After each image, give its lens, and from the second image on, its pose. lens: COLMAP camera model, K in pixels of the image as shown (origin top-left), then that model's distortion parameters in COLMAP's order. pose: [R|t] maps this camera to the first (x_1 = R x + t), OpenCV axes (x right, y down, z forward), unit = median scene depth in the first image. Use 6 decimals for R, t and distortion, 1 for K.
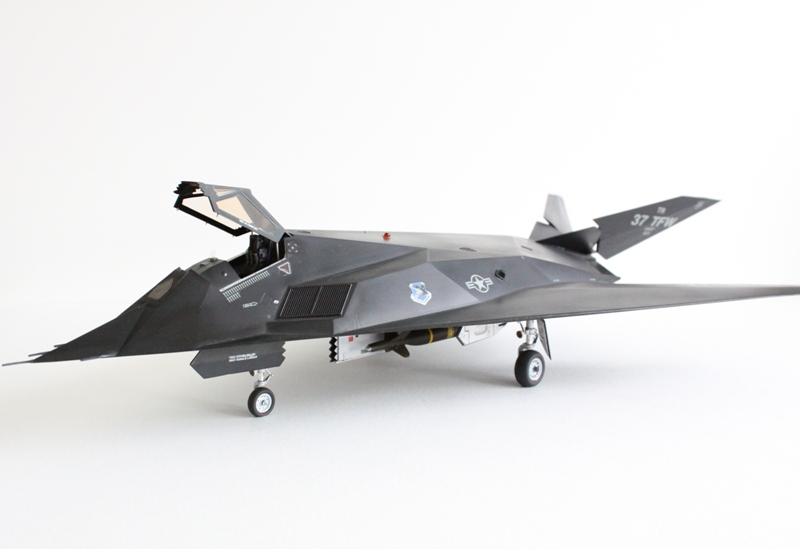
lens RADIAL K [[864.2, 0, 381.6], [0, 864.2, 284.8], [0, 0, 1]] dist [-0.107780, 0.000000]
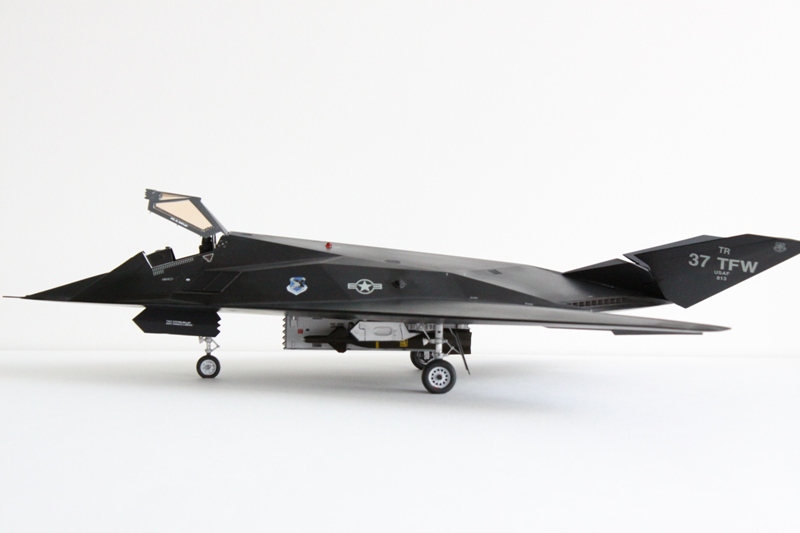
lens RADIAL K [[1746.5, 0, 402.1], [0, 1746.5, 267.1], [0, 0, 1]] dist [0.098102, 0.000000]
pose [[0.757478, 0.048490, -0.651058, 1.824468], [-0.128930, 0.988709, -0.076368, 0.158331], [0.640003, 0.141788, 0.755177, -0.813732]]
